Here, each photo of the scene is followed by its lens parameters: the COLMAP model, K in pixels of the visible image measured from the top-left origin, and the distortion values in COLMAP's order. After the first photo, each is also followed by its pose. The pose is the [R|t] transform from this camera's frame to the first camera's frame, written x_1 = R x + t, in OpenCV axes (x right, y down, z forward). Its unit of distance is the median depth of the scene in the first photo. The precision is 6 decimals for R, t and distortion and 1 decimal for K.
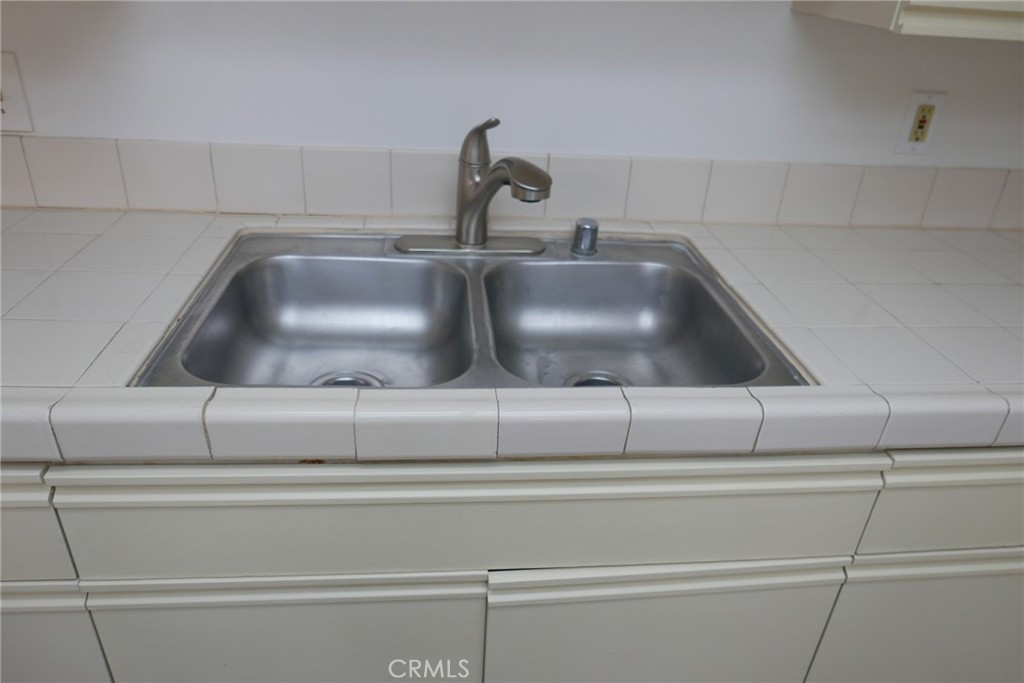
lens RADIAL K [[713.2, 0, 510.2], [0, 713.2, 345.1], [0, 0, 1]] dist [-0.013490, -0.002591]
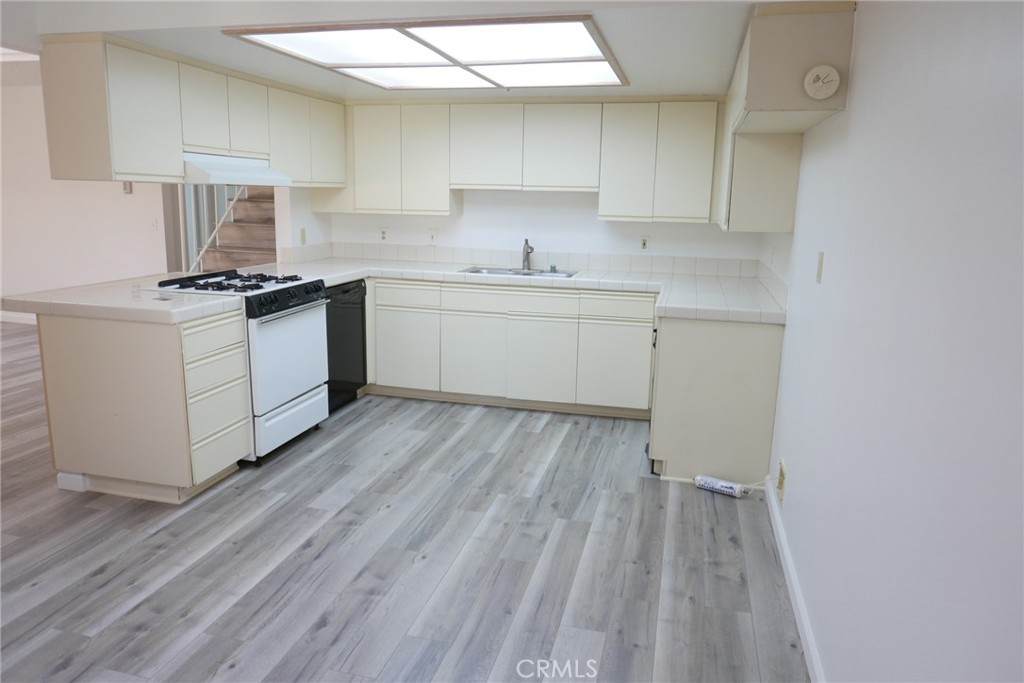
lens RADIAL K [[713.2, 0, 510.2], [0, 713.2, 345.1], [0, 0, 1]] dist [-0.013490, -0.002591]
pose [[0.940717, 0.036760, -0.337194, 1.232468], [-0.135831, 0.951746, -0.275191, 1.384928], [0.310807, 0.304679, 0.900317, -2.562680]]
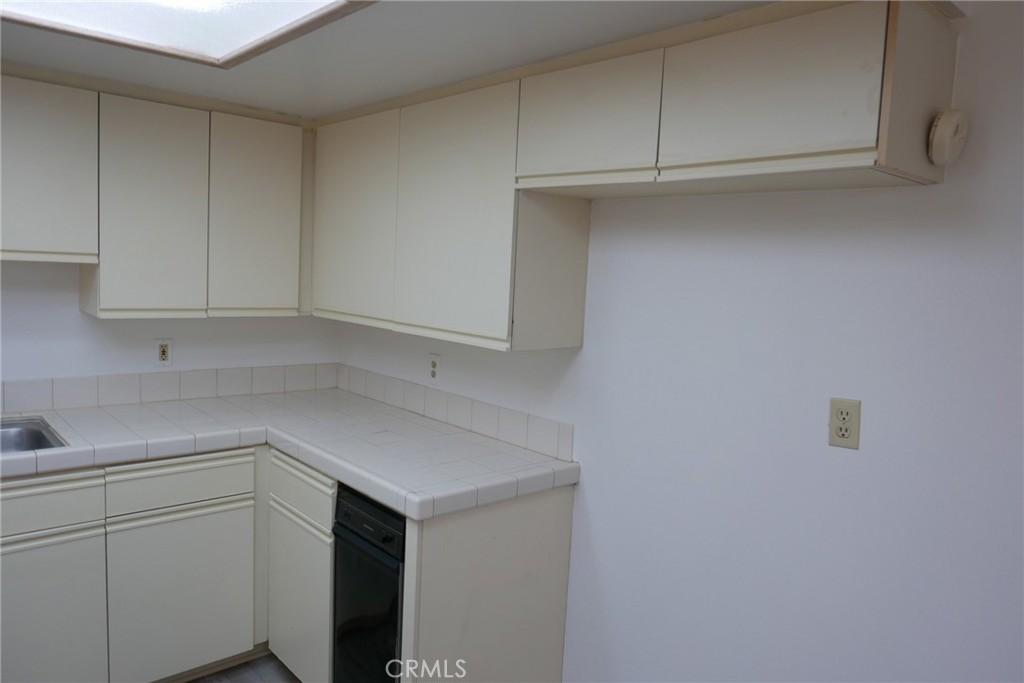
lens RADIAL K [[713.2, 0, 510.2], [0, 713.2, 345.1], [0, 0, 1]] dist [-0.013490, -0.002591]
pose [[0.806760, -0.075848, 0.585990, 0.160631], [0.276813, 0.924682, -0.261414, 0.543341], [-0.522027, 0.373108, 0.766993, -1.267740]]
